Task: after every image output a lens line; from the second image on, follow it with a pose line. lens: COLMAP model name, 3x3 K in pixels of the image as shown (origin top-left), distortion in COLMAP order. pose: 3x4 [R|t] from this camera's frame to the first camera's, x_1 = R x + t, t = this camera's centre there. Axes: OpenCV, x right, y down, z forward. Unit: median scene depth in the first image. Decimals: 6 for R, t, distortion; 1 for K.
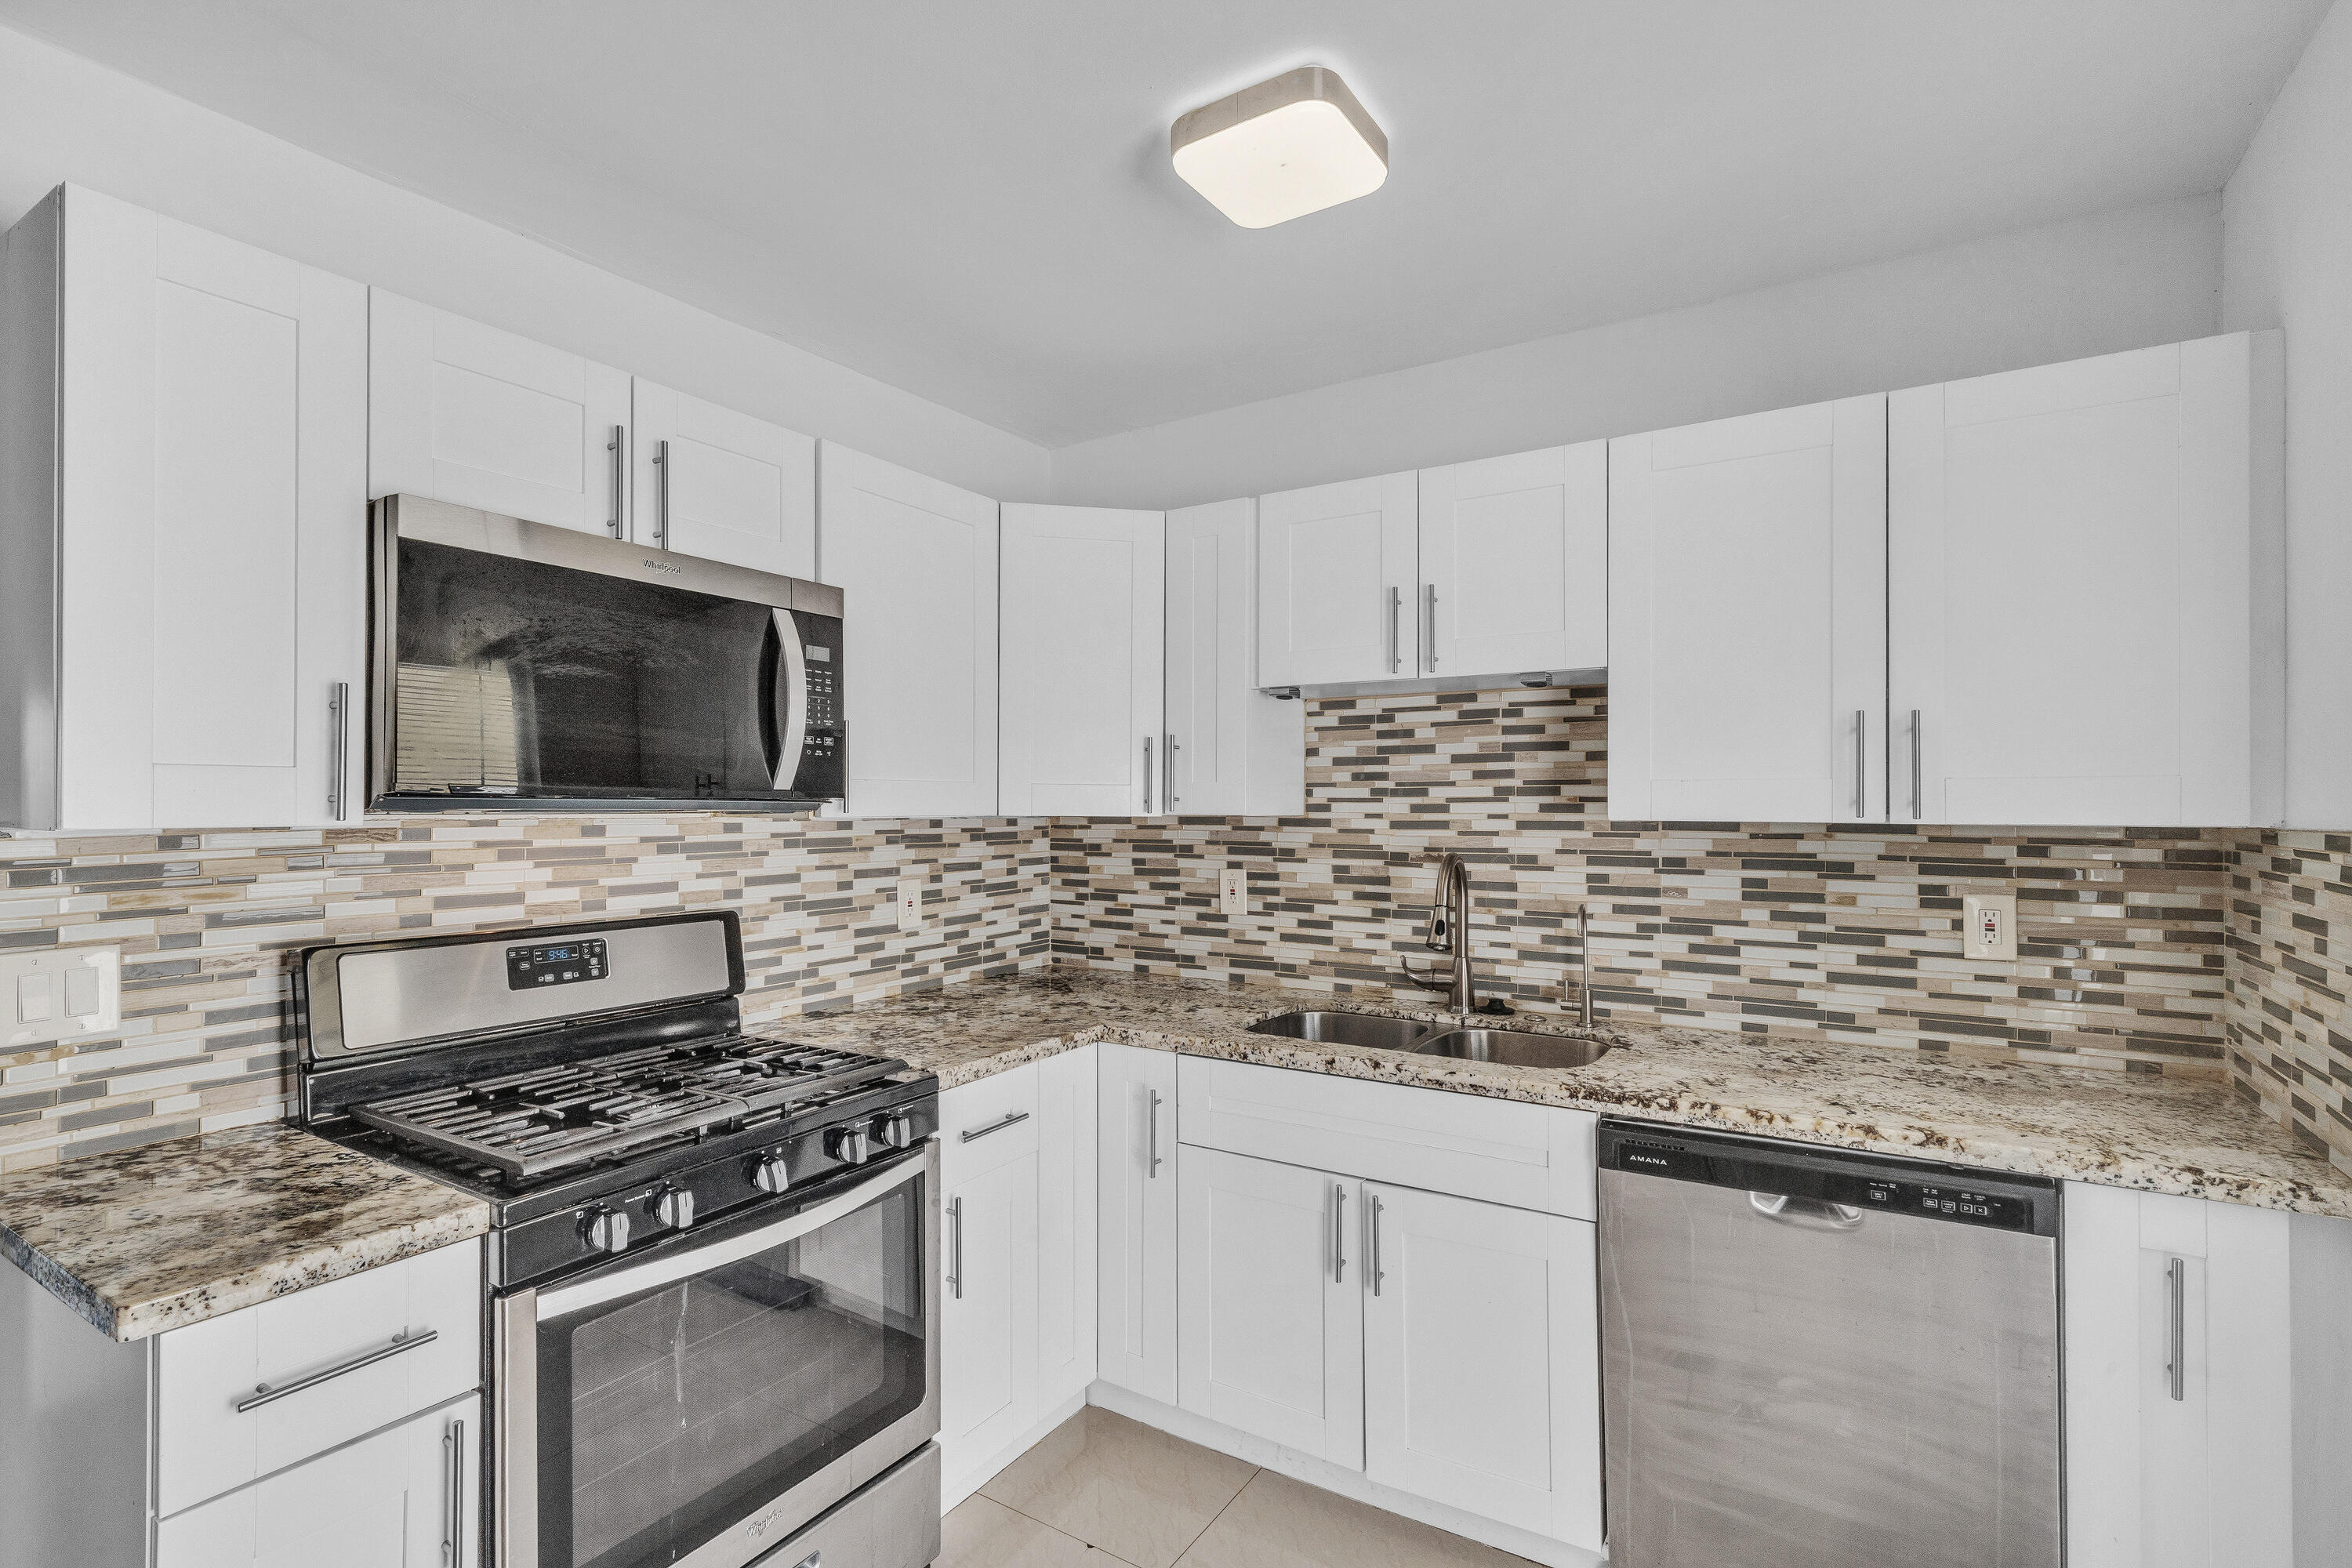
lens RADIAL K [[1095.7, 0, 1247.3], [0, 1095.7, 805.4], [0, 0, 1]] dist [0.003068, 0.000614]
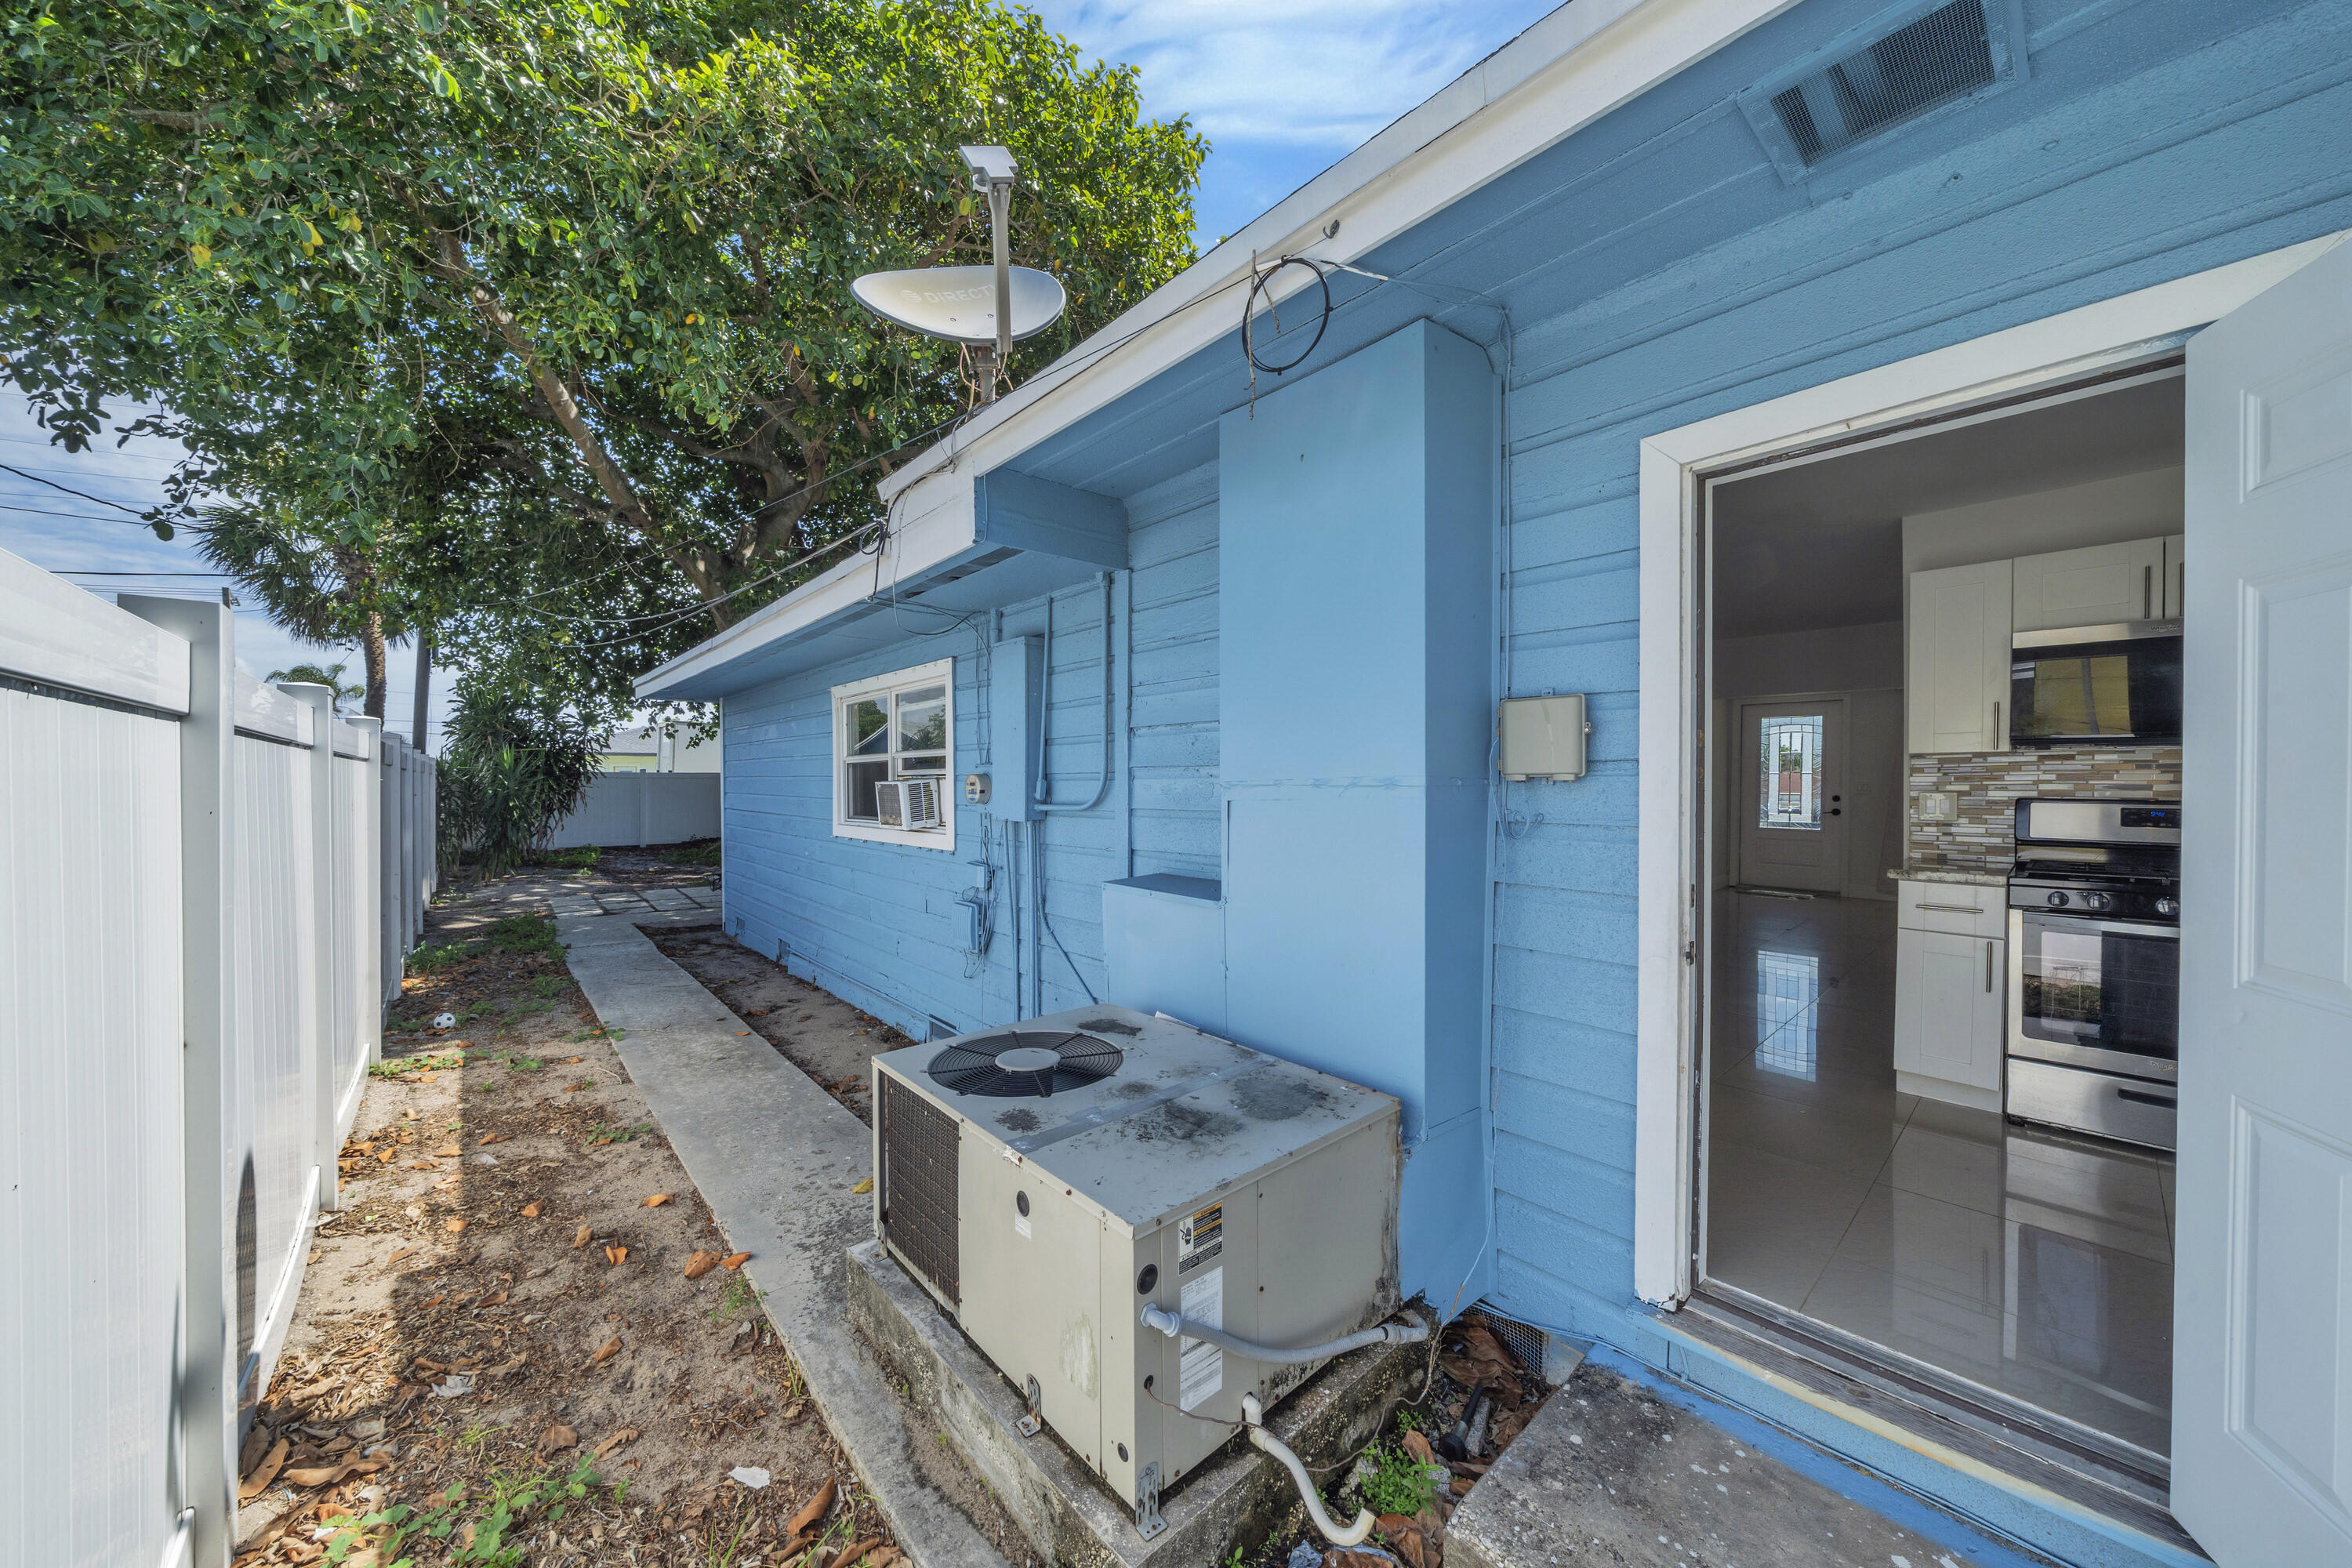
lens RADIAL K [[802.8, 0, 1182.3], [0, 802.8, 790.2], [0, 0, 1]] dist [-0.000305, -0.000050]
pose [[-0.289383, 0.015273, -0.957092, 1.014364], [0.004728, 0.999883, 0.014526, 0.043718], [0.957202, -0.000322, -0.289422, -0.252712]]
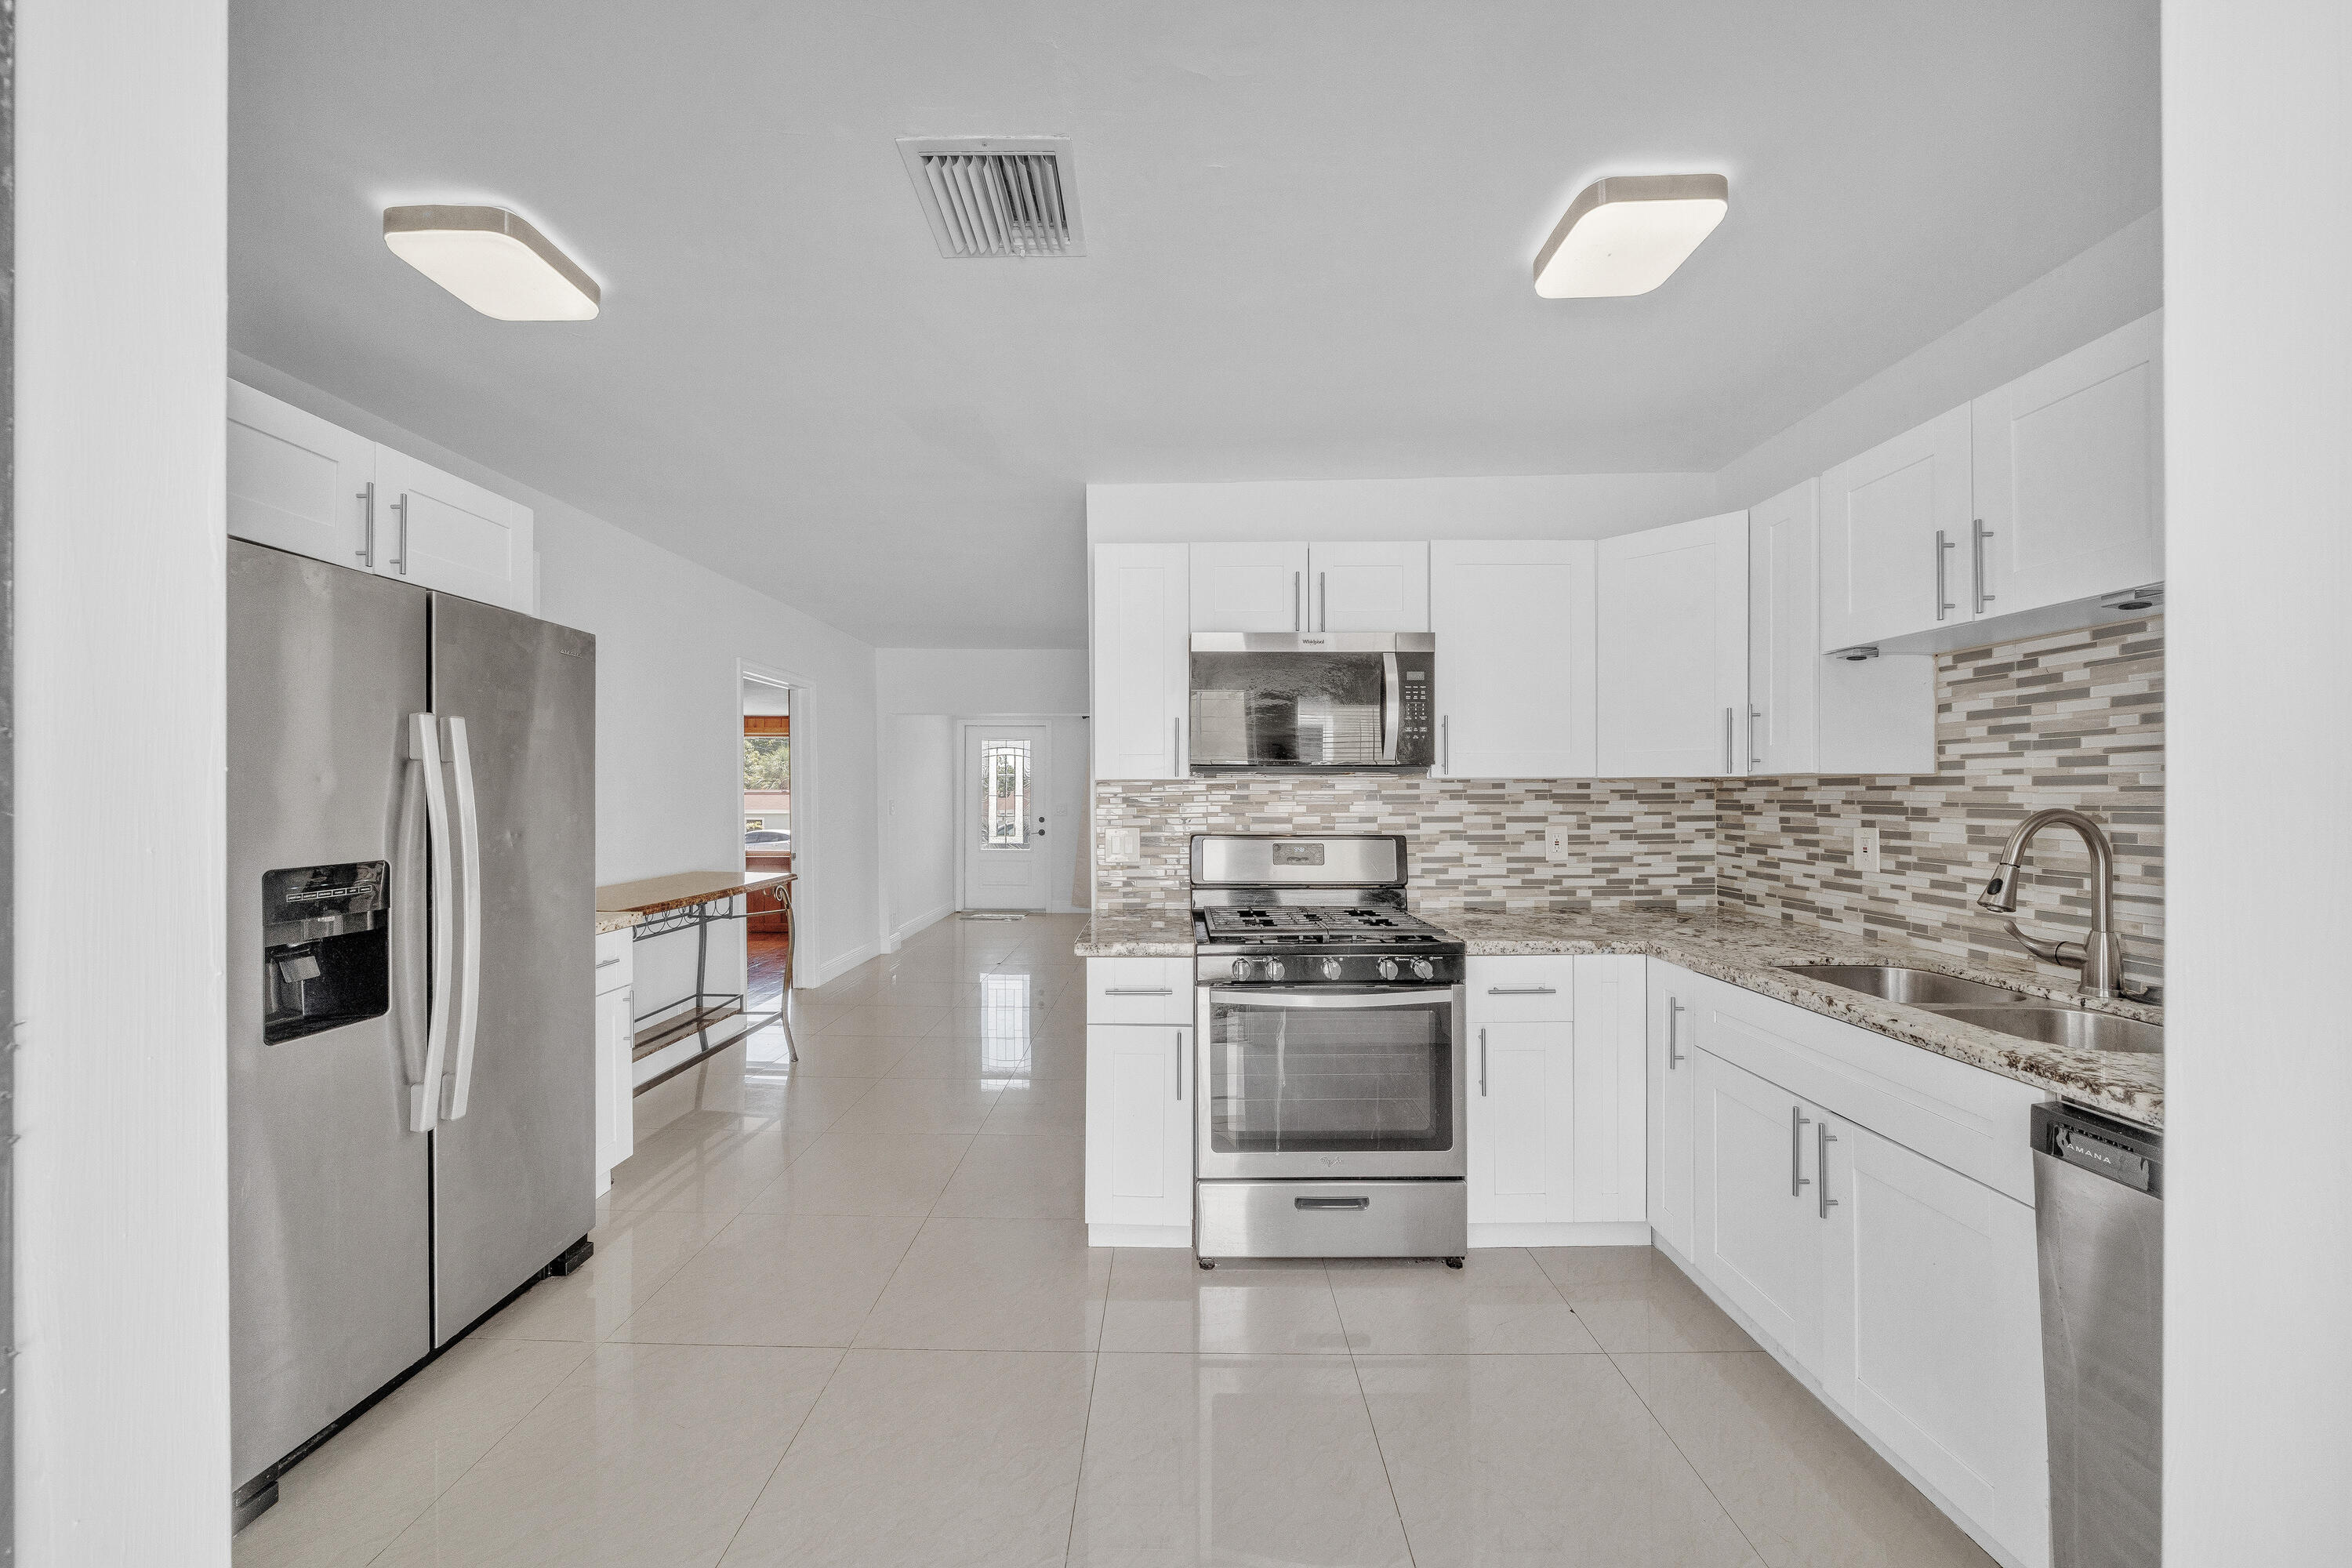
lens RADIAL K [[859.2, 0, 1178.7], [0, 859.2, 794.8], [0, 0, 1]] dist [-0.000903, -0.000088]
pose [[0.516102, -0.001725, -0.856525, 0.404732], [0.004037, 0.999992, 0.000418, 0.028141], [0.856518, -0.003674, 0.516105, 0.031189]]
